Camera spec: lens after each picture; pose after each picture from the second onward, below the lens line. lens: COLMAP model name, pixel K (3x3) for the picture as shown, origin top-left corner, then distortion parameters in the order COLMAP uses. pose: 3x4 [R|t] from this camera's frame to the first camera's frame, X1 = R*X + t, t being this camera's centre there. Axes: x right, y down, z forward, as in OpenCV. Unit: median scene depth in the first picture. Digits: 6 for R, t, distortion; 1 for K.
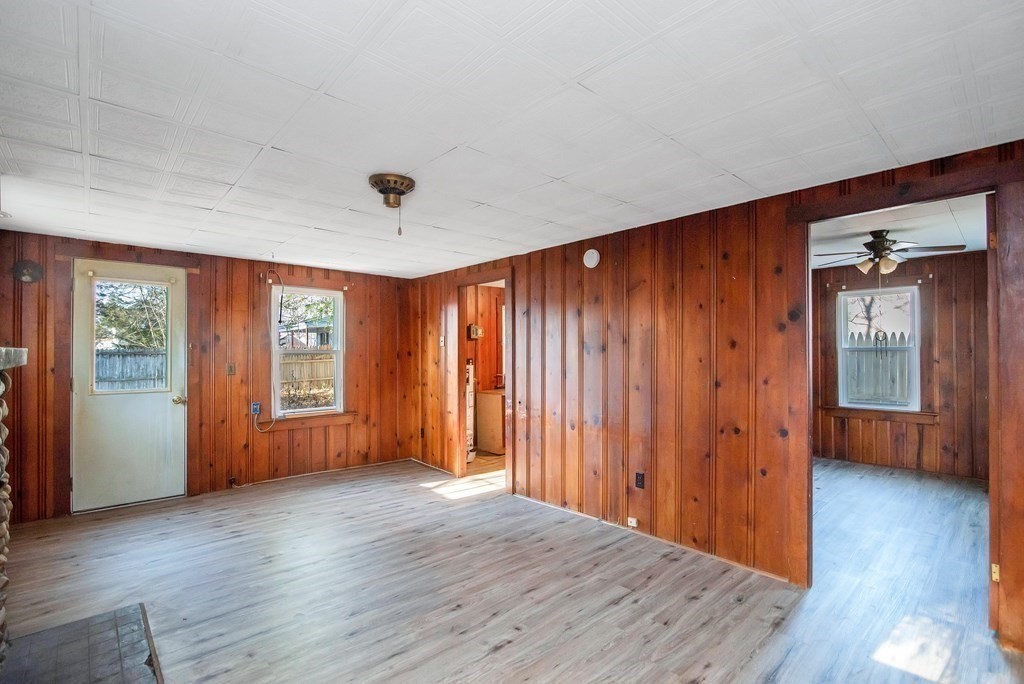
lens RADIAL K [[474.7, 0, 511.6], [0, 474.7, 350.3], [0, 0, 1]] dist [-0.020254, 0.002220]
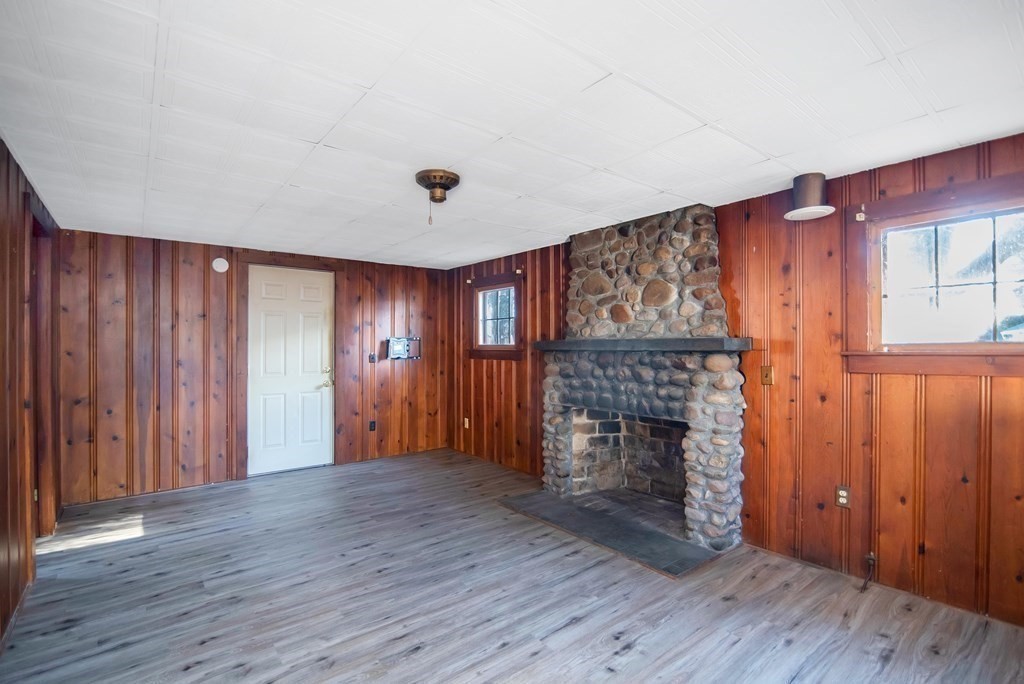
lens RADIAL K [[474.7, 0, 510.8], [0, 474.7, 344.2], [0, 0, 1]] dist [-0.020254, 0.002220]
pose [[-0.997745, 0.007173, 0.066727, -0.391183], [0.006482, 0.999923, -0.010563, 0.019537], [-0.066798, -0.010106, -0.997715, 1.647509]]
